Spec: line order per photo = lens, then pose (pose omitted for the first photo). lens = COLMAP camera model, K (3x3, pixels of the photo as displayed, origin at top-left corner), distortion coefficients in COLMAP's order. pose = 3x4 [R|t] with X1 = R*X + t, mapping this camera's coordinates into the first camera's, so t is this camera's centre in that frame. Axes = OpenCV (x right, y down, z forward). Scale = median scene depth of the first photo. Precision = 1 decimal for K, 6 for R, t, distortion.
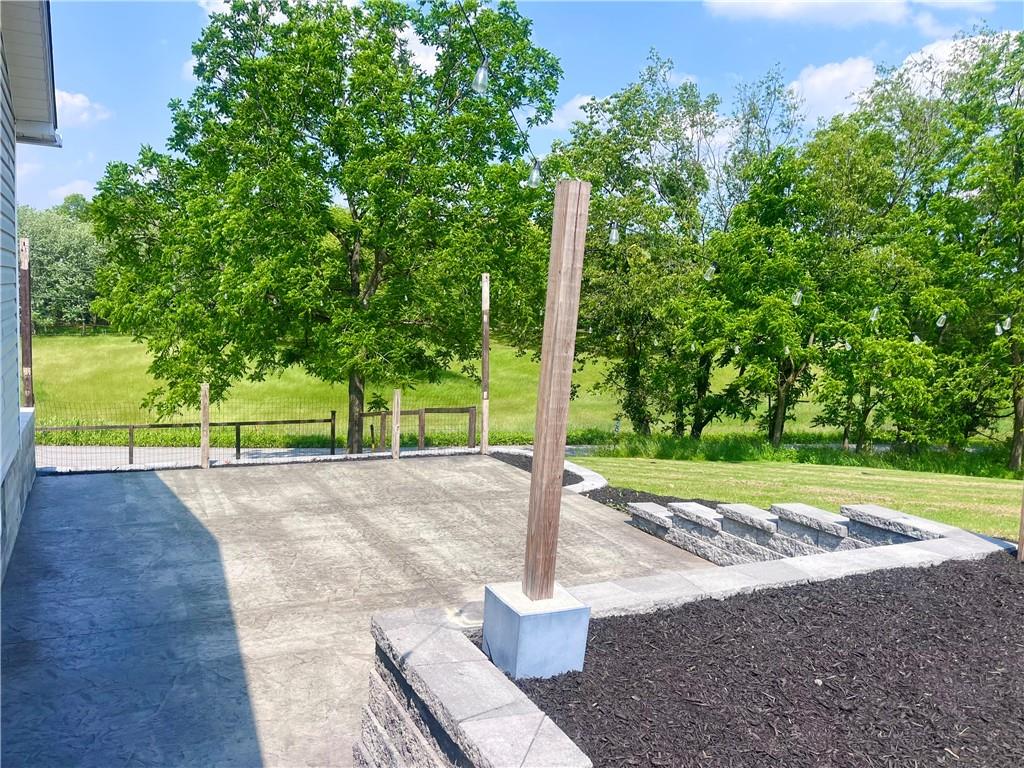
lens RADIAL K [[781.0, 0, 512.0], [0, 781.0, 384.0], [0, 0, 1]] dist [0.012037, 0.003948]
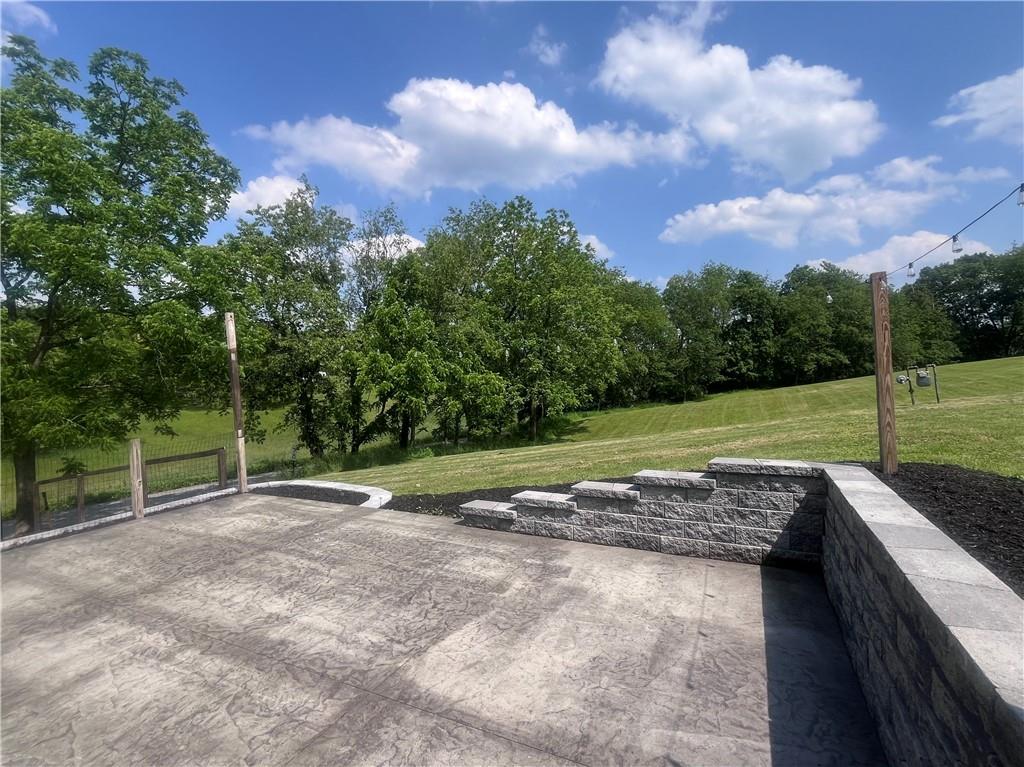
lens RADIAL K [[469.0, 0, 512.0], [0, 469.0, 383.5], [0, 0, 1]] dist [-0.012799, 0.000141]
pose [[0.795024, -0.078483, 0.601479, -0.169308], [0.122712, 0.991901, -0.032773, 0.016228], [-0.594036, 0.099864, 0.798216, 0.431909]]
